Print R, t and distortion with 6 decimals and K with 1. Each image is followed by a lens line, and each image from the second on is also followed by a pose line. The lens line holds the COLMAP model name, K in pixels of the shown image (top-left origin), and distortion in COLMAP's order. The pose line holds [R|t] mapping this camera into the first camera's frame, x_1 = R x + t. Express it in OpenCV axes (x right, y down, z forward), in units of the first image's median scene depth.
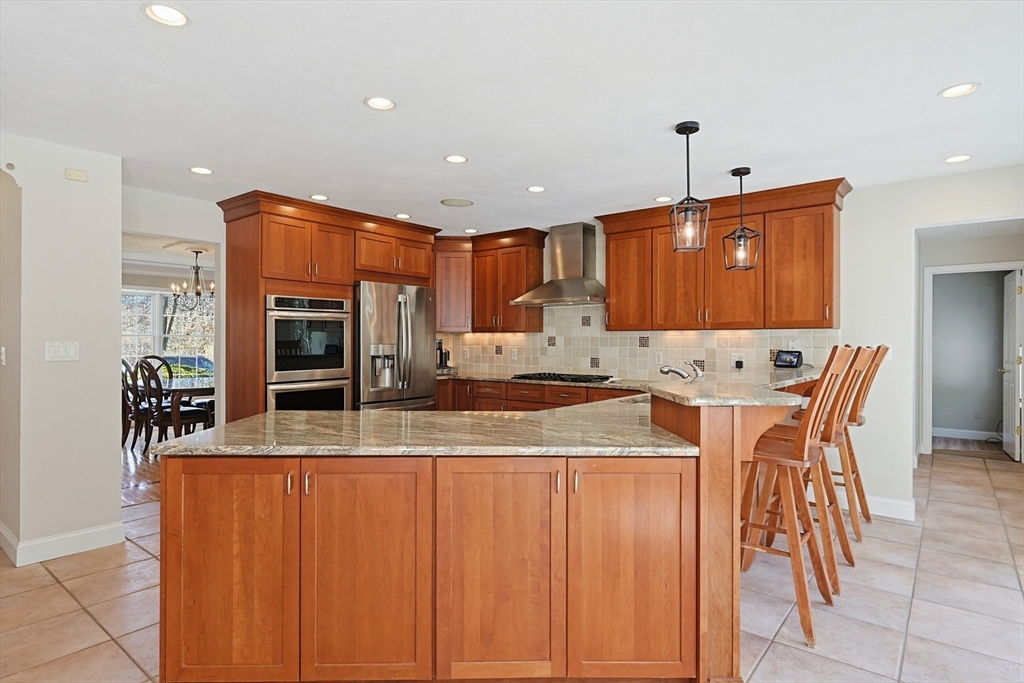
lens RADIAL K [[544.3, 0, 512.0], [0, 544.3, 341.5], [0, 0, 1]] dist [0.000302, 0.000182]
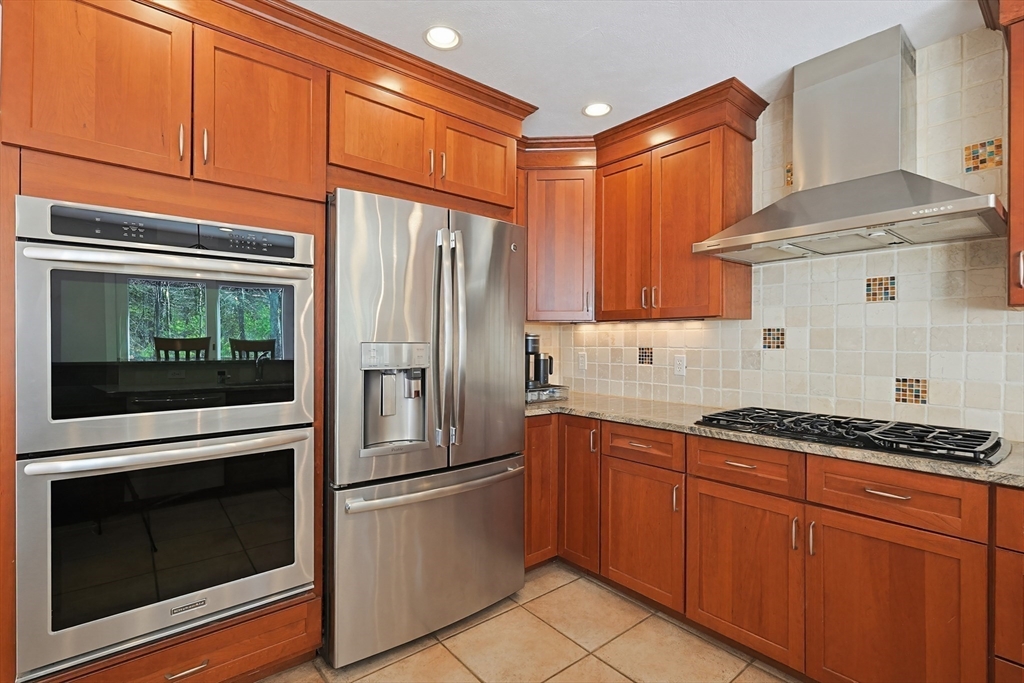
lens RADIAL K [[479.0, 0, 519.1], [0, 479.0, 342.2], [0, 0, 1]] dist [0.000399, -0.000015]
pose [[0.982556, 0.003491, -0.185935, -0.065994], [-0.003301, 0.999994, 0.001334, 0.003089], [0.185939, -0.000697, 0.982561, 0.586067]]
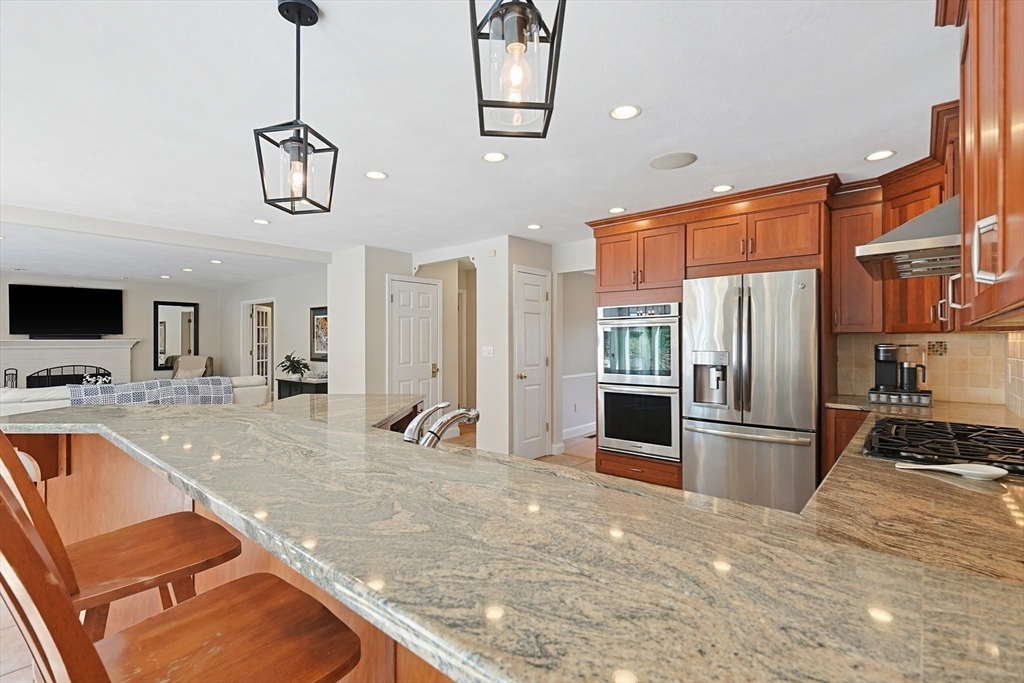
lens RADIAL K [[479.0, 0, 519.1], [0, 479.0, 342.2], [0, 0, 1]] dist [0.000399, -0.000015]
pose [[-0.016545, 0.003001, -0.999859, 0.451707], [0.001566, 0.999994, 0.002975, -0.010732], [0.999862, -0.001517, -0.016549, 0.650378]]
